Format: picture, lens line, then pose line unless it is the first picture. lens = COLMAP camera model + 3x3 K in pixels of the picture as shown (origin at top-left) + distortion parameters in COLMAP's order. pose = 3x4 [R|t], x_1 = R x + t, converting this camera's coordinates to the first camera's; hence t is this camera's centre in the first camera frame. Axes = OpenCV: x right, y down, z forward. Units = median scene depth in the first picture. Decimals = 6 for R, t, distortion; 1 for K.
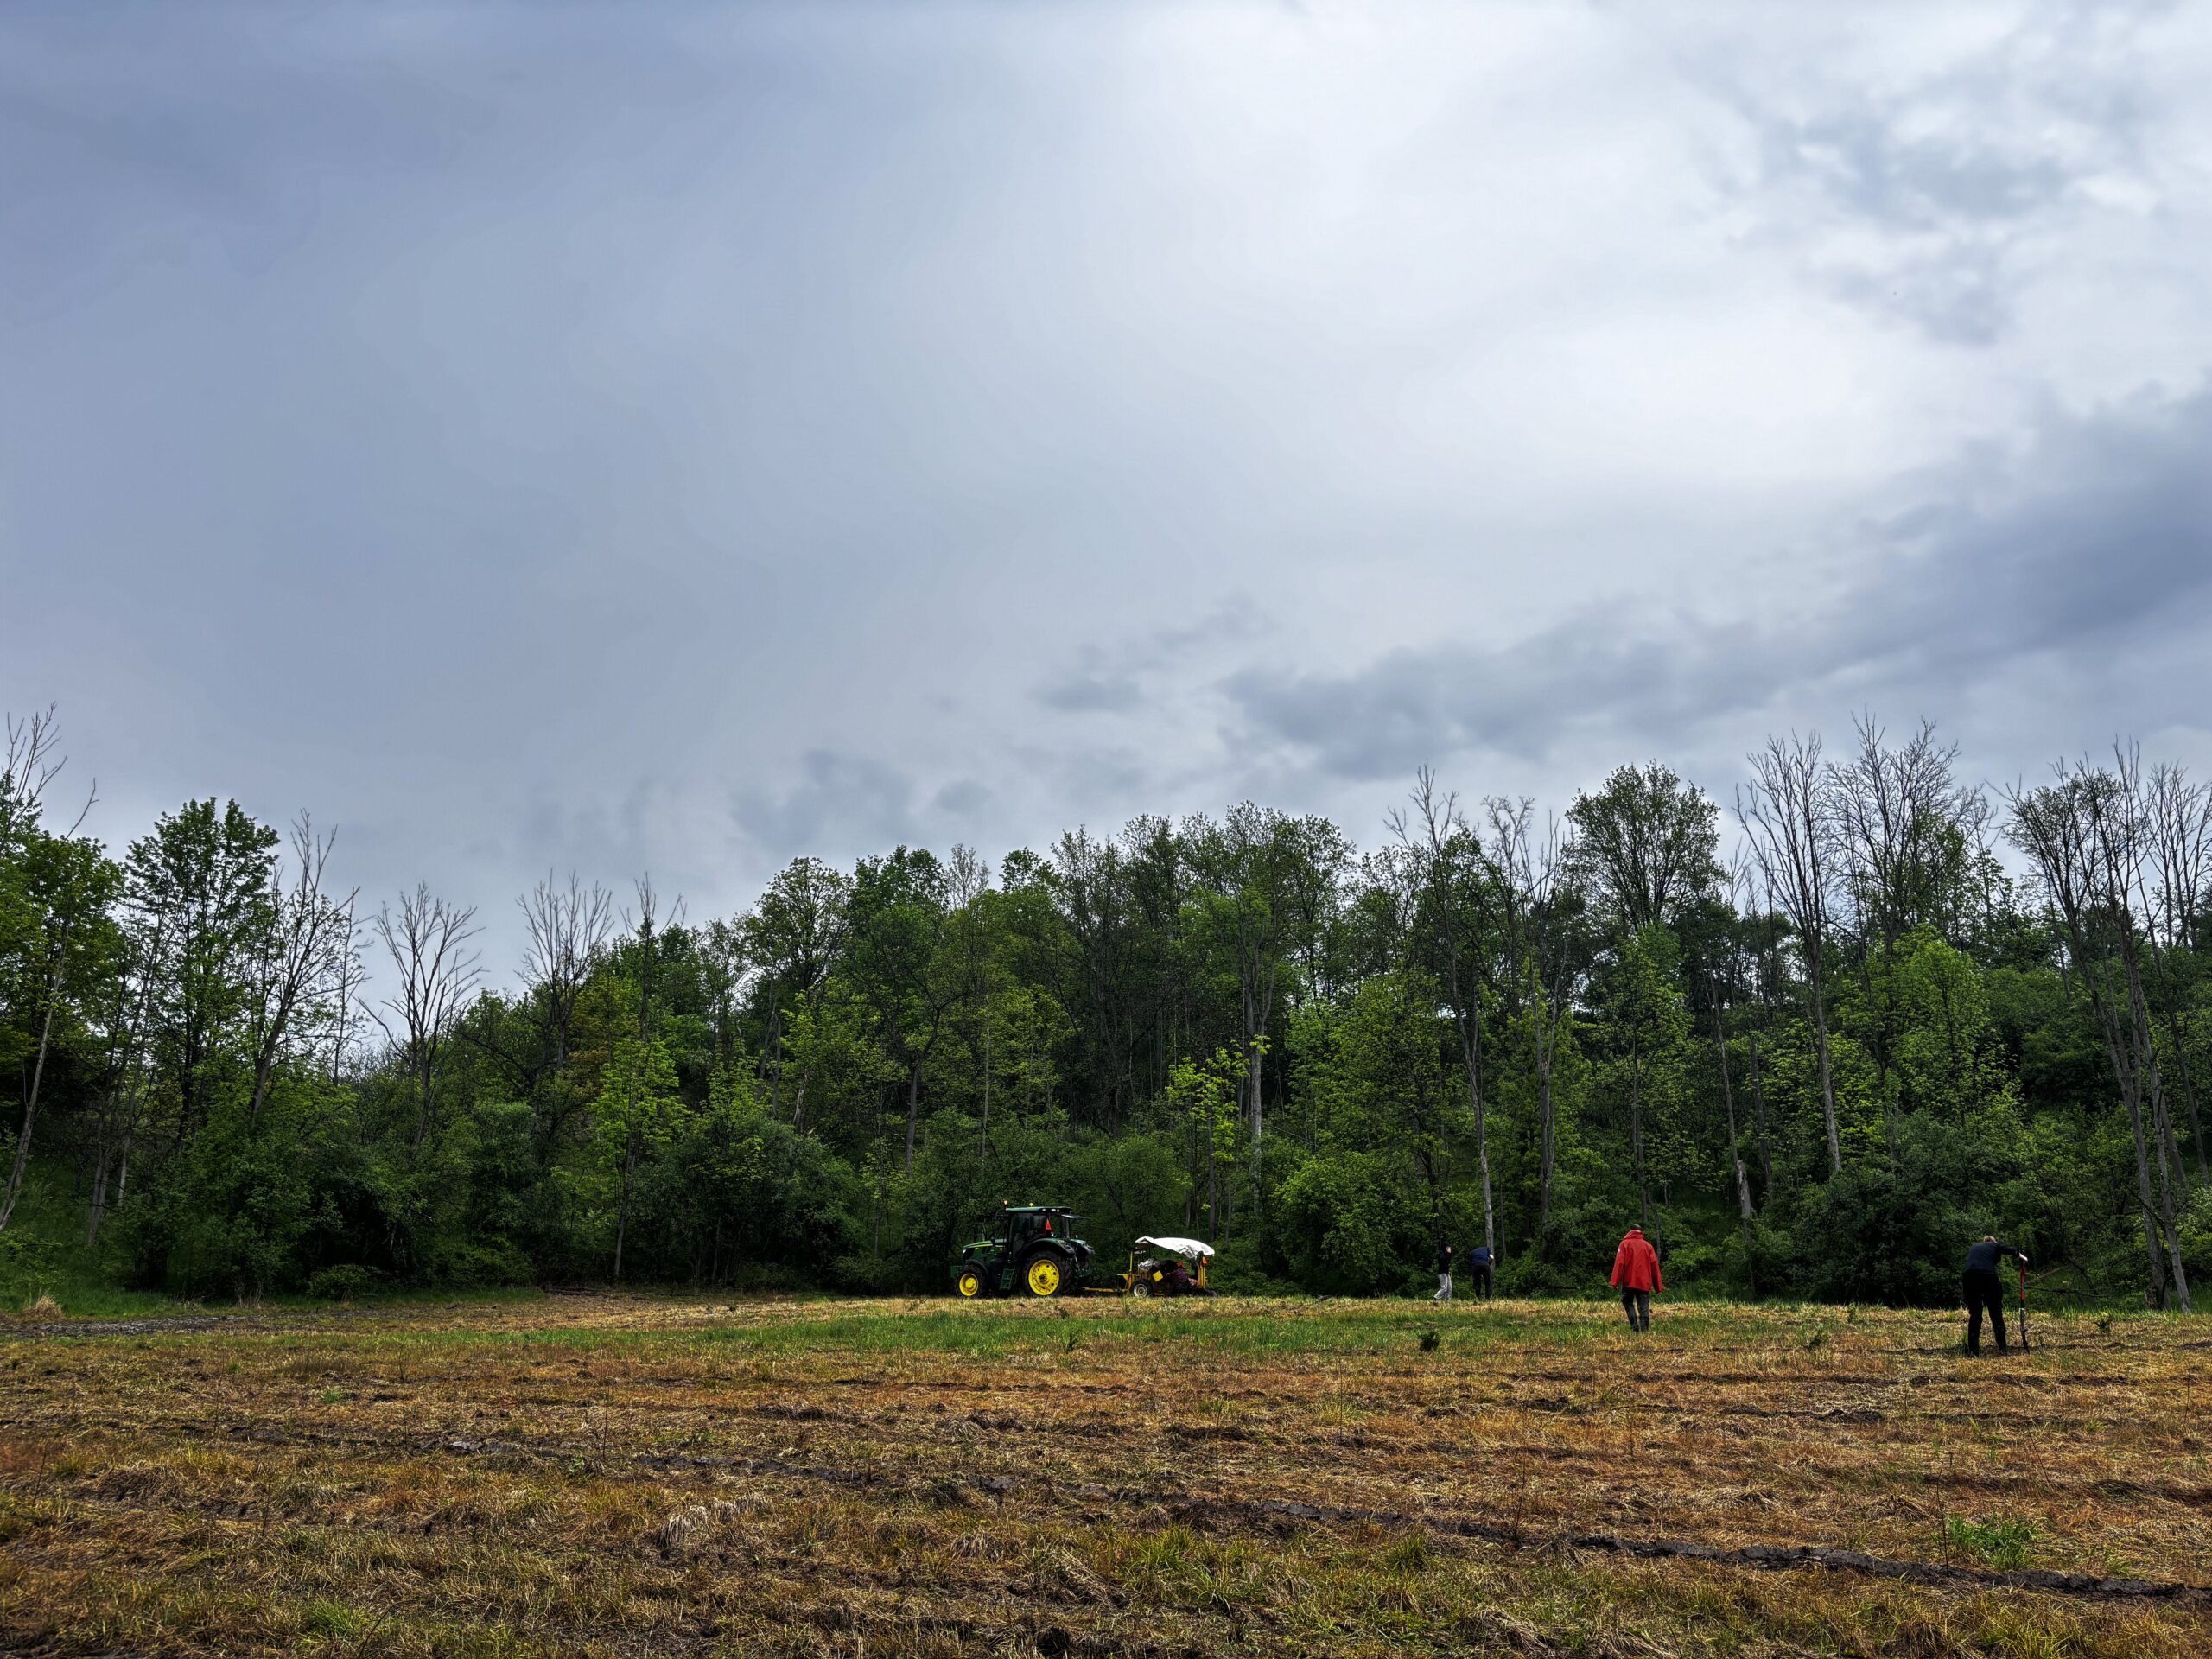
lens RADIAL K [[1649.9, 0, 1114.4], [0, 1649.9, 825.1], [0, 0, 1]] dist [-0.002251, 0.160258]
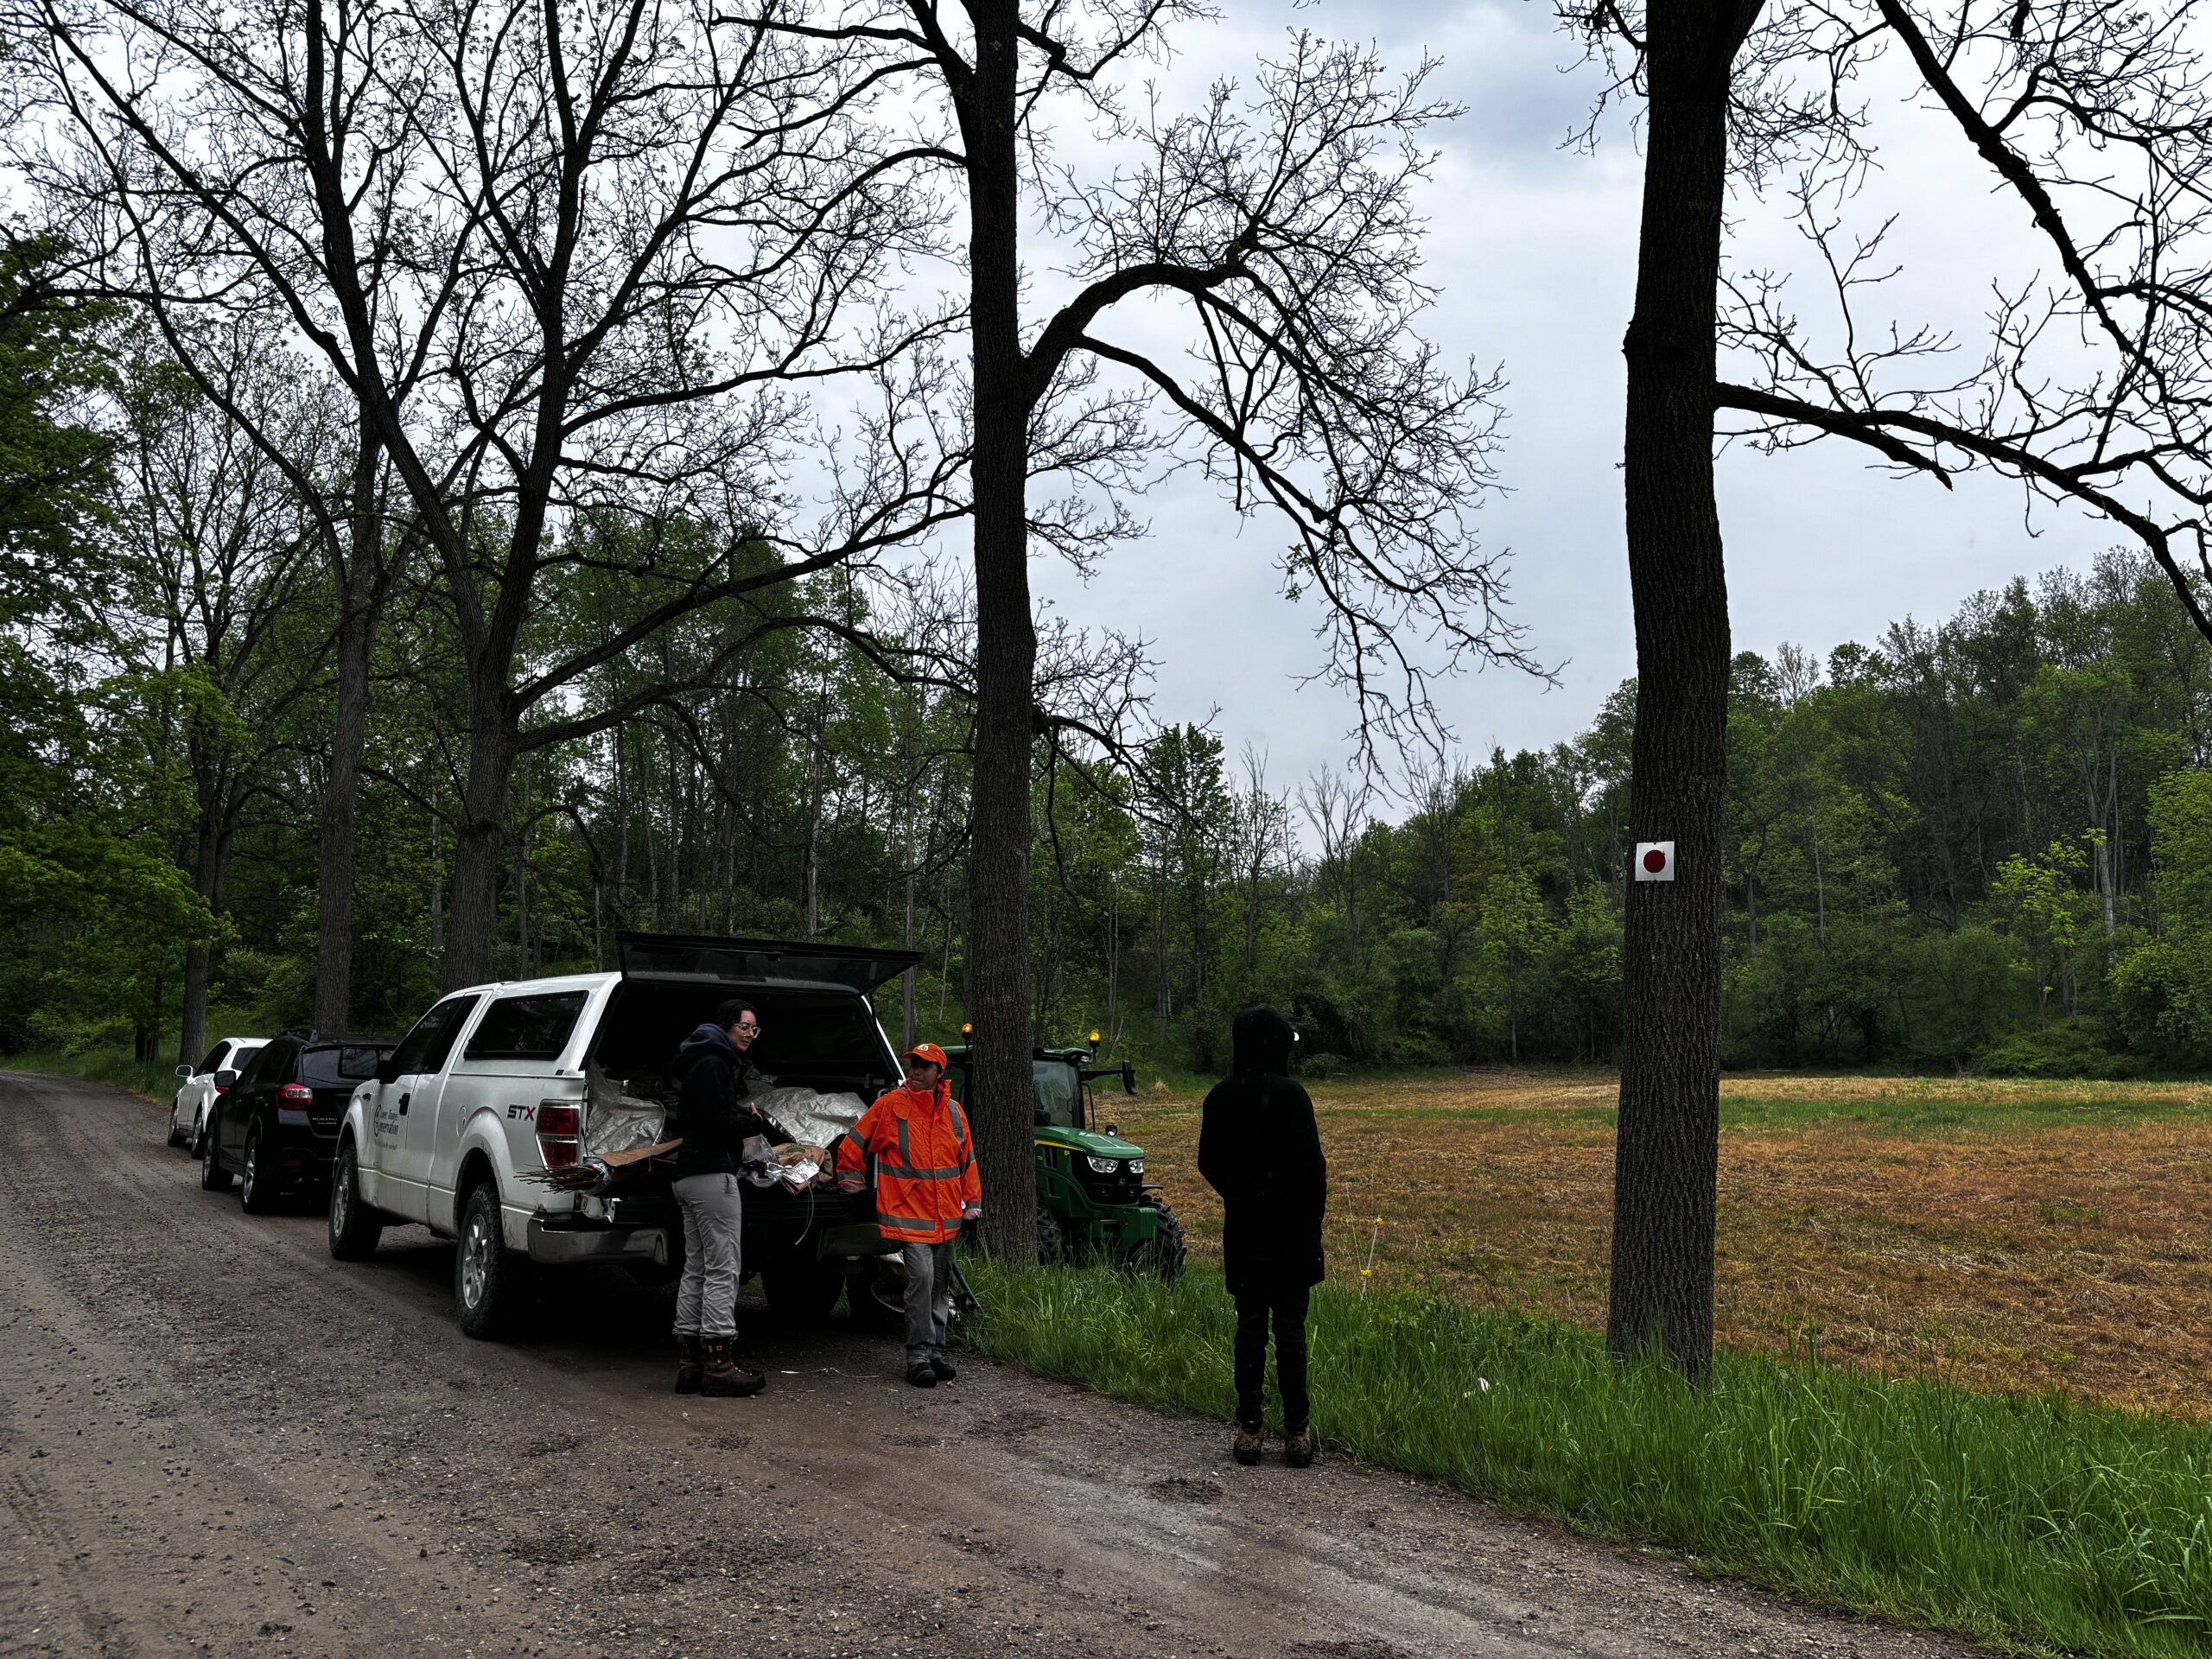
lens RADIAL K [[1649.9, 0, 1114.4], [0, 1649.9, 825.1], [0, 0, 1]] dist [-0.002251, 0.160258]
pose [[0.867660, -0.094315, -0.488129, 0.043963], [0.160636, 0.982361, 0.095725, -0.048737], [0.470491, -0.161468, 0.867506, -0.139112]]
